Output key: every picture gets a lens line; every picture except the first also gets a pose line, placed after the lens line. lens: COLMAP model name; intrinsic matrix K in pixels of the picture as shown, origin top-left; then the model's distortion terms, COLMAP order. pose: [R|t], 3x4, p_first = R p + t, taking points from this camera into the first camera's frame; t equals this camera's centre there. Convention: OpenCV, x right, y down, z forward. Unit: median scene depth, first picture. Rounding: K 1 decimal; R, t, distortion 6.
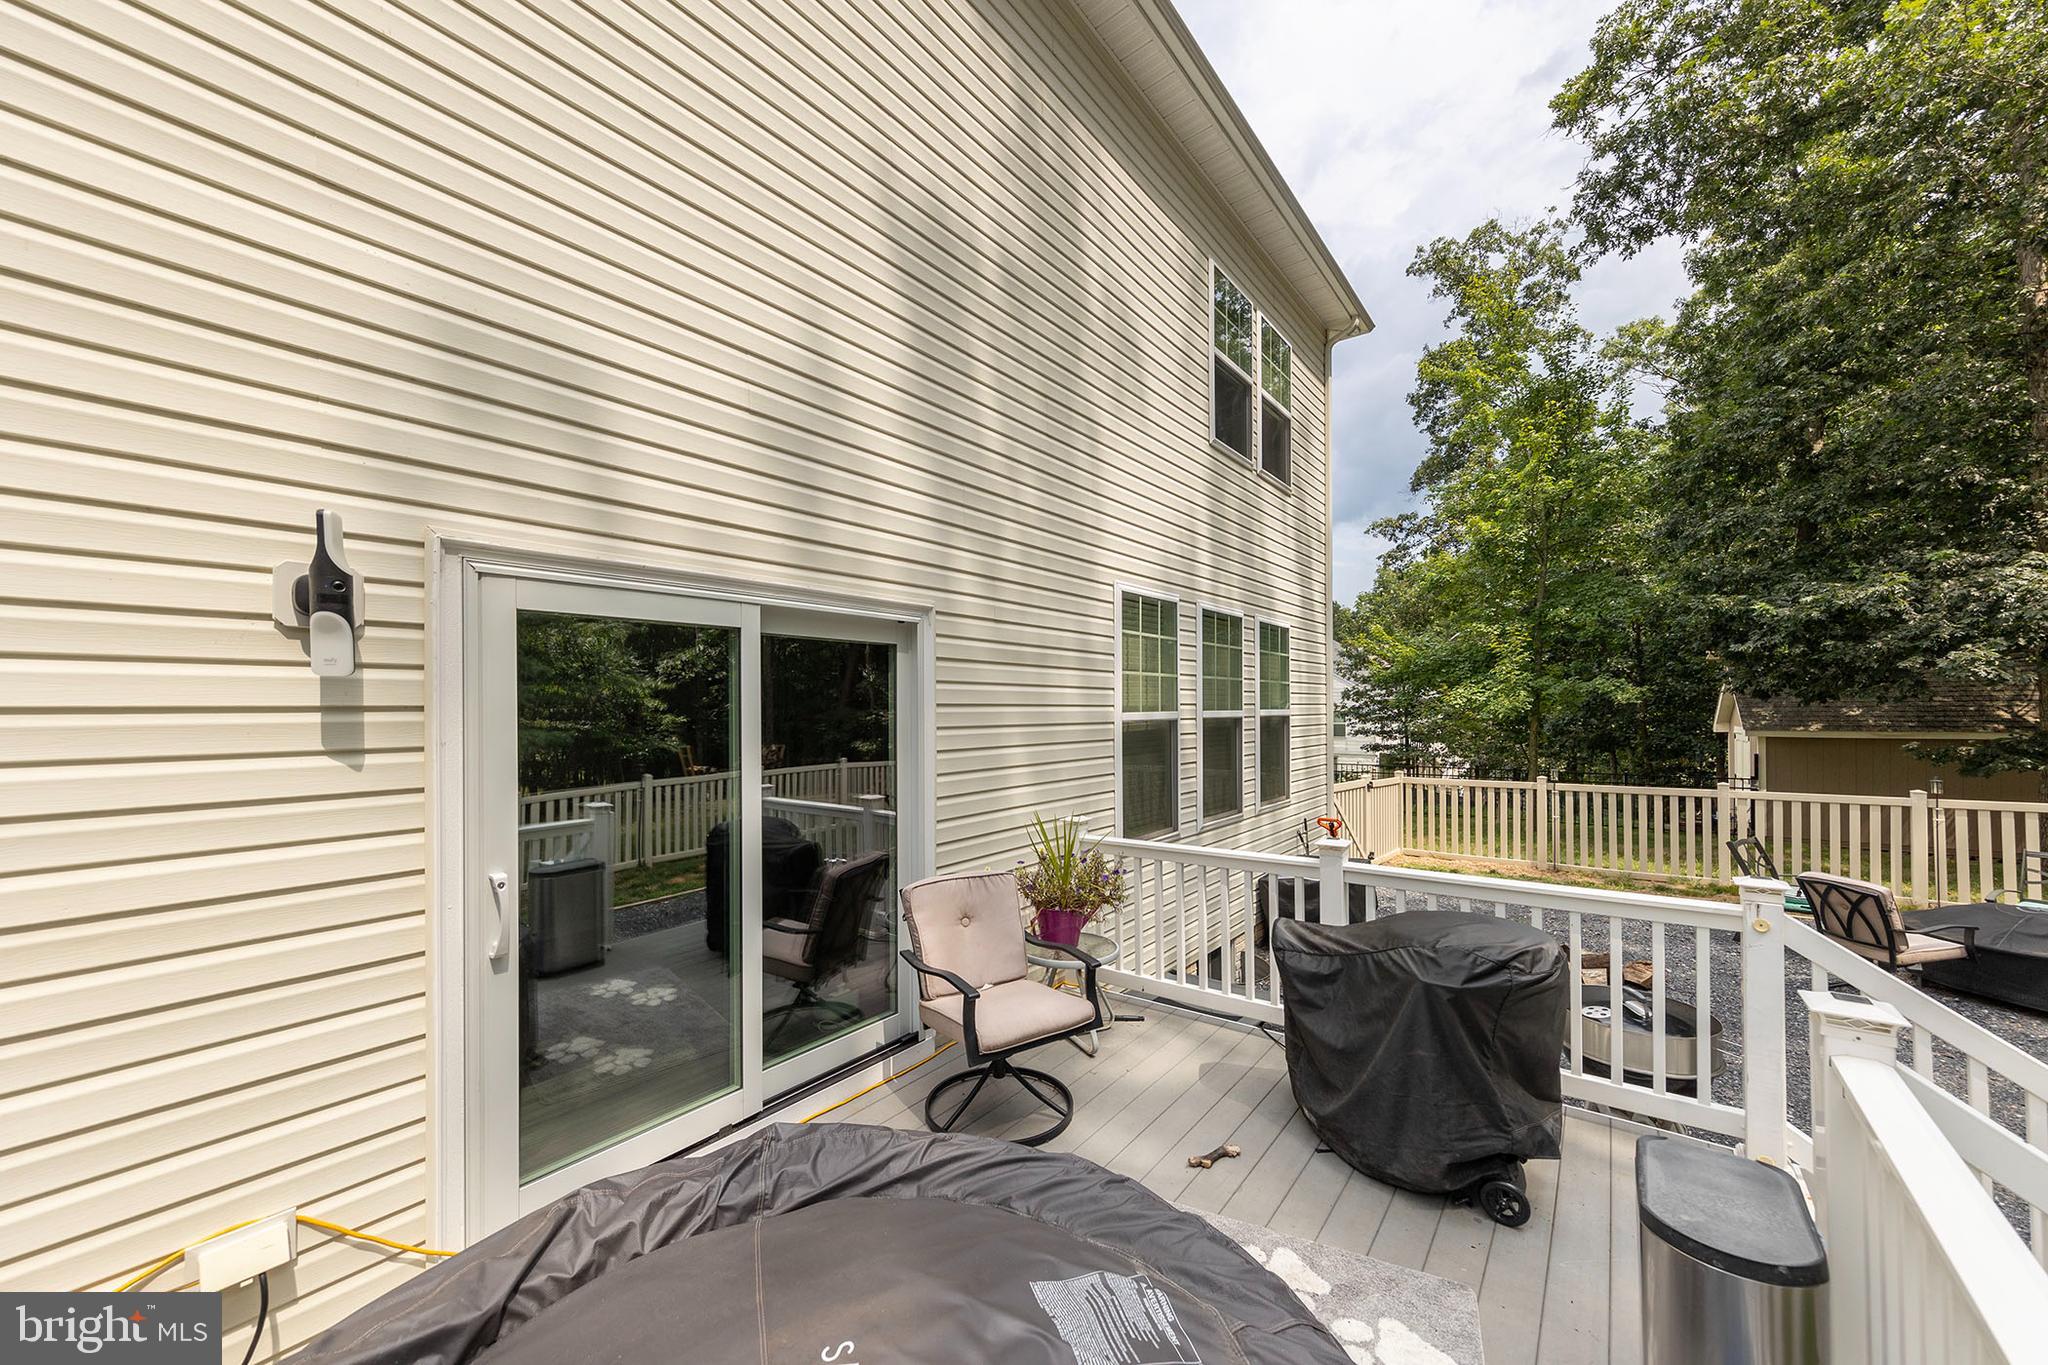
lens RADIAL K [[758.3, 0, 994.5], [0, 758.3, 699.2], [0, 0, 1]] dist [0.013540, 0.000092]
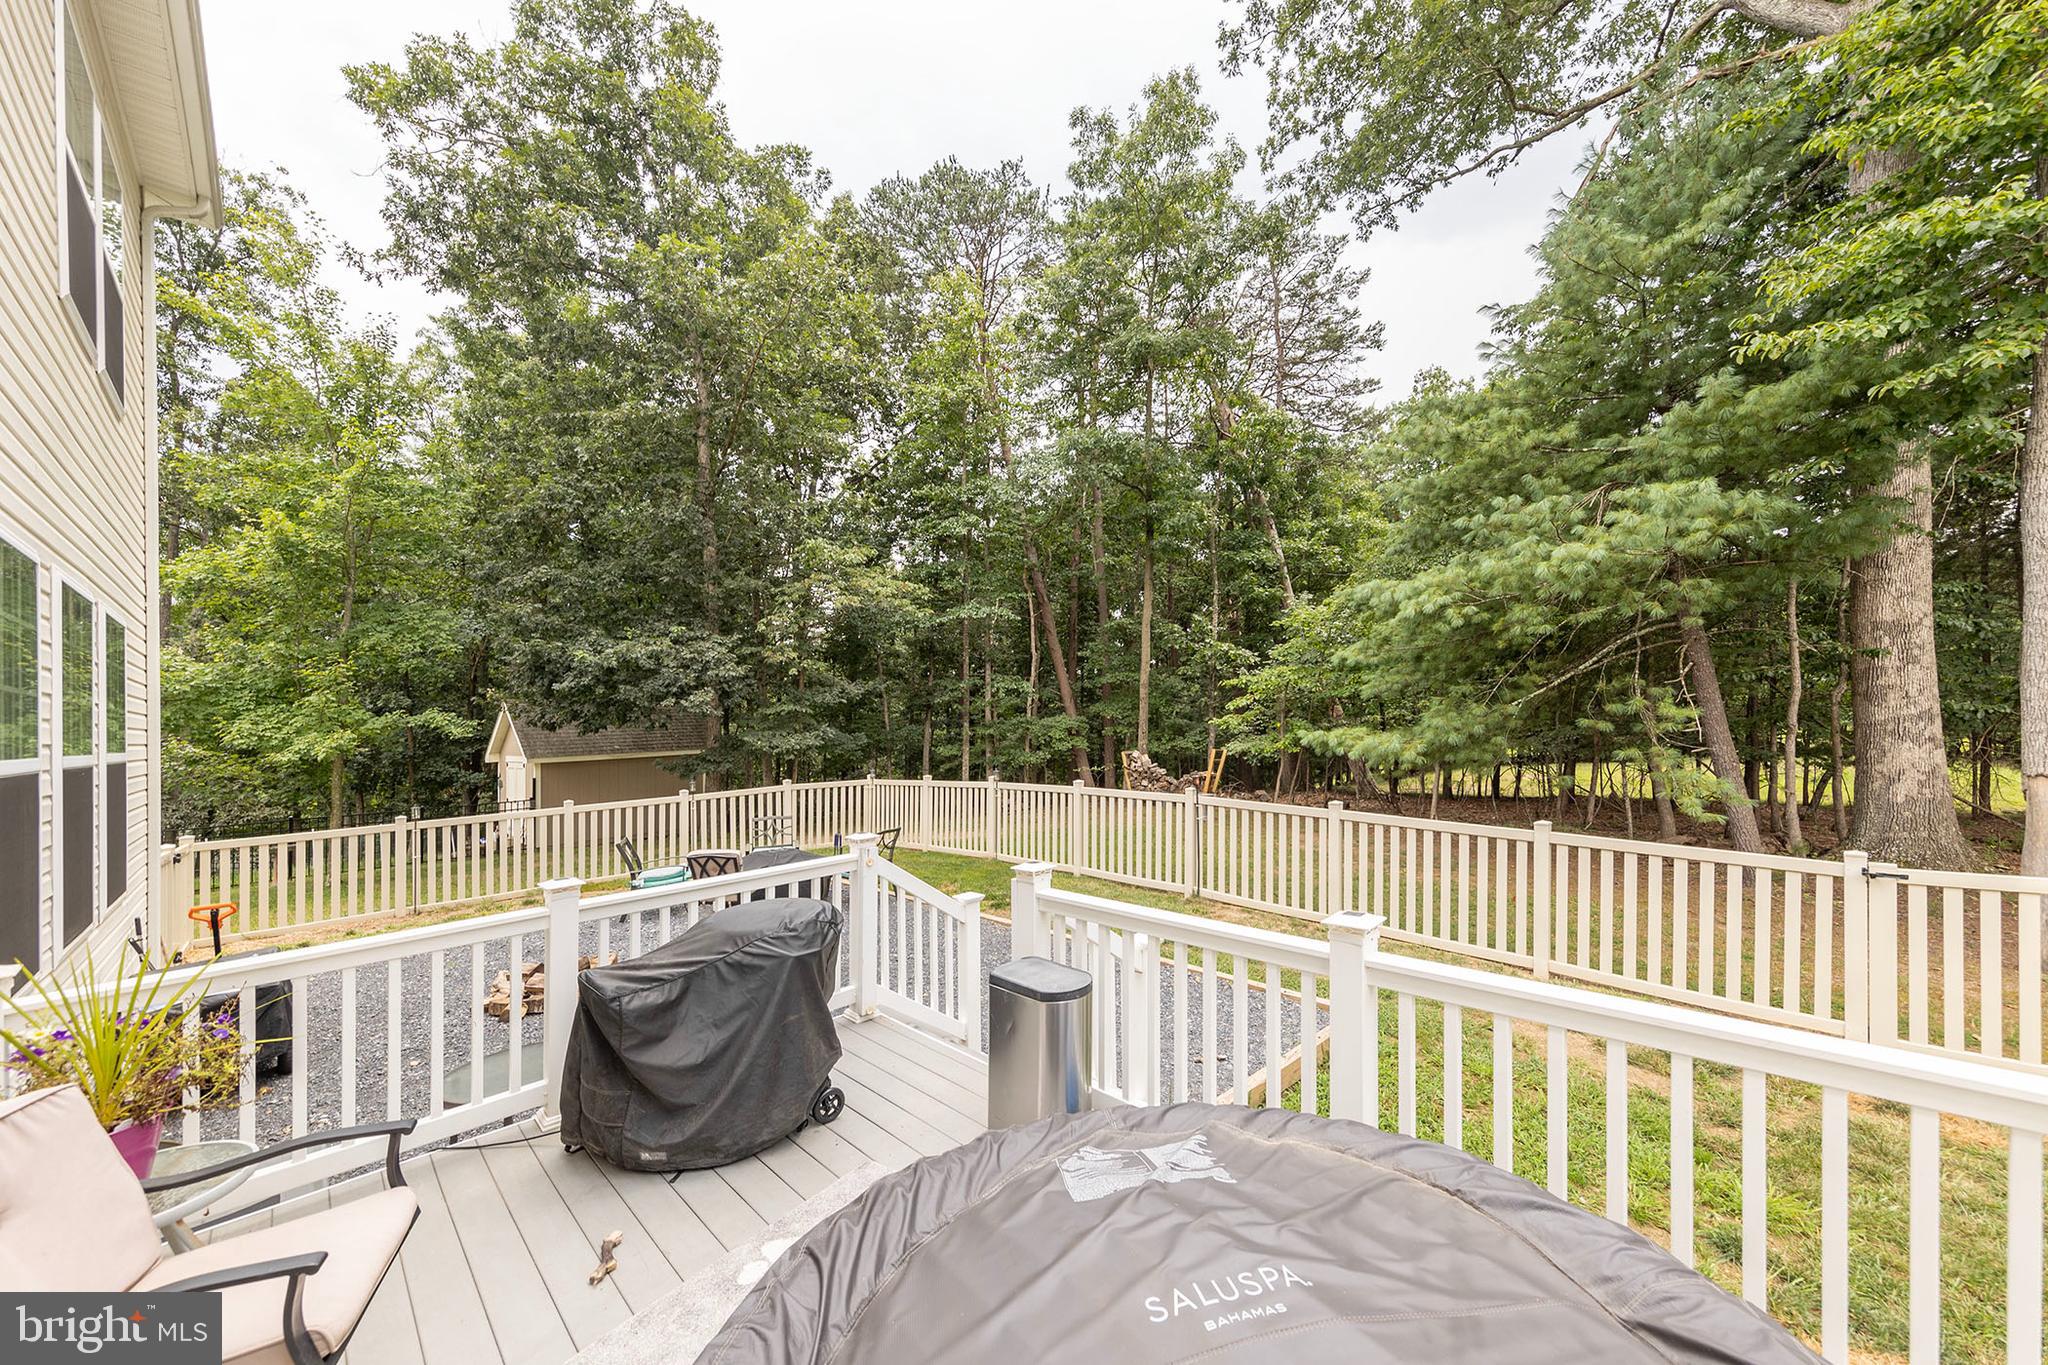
lens RADIAL K [[758.3, 0, 1060.7], [0, 758.3, 747.2], [0, 0, 1]] dist [0.013540, 0.000092]
pose [[0.145045, -0.040034, 0.988615, -0.085580], [0.024063, 0.999028, 0.036926, 0.001258], [-0.989132, 0.018433, 0.145867, 0.065222]]
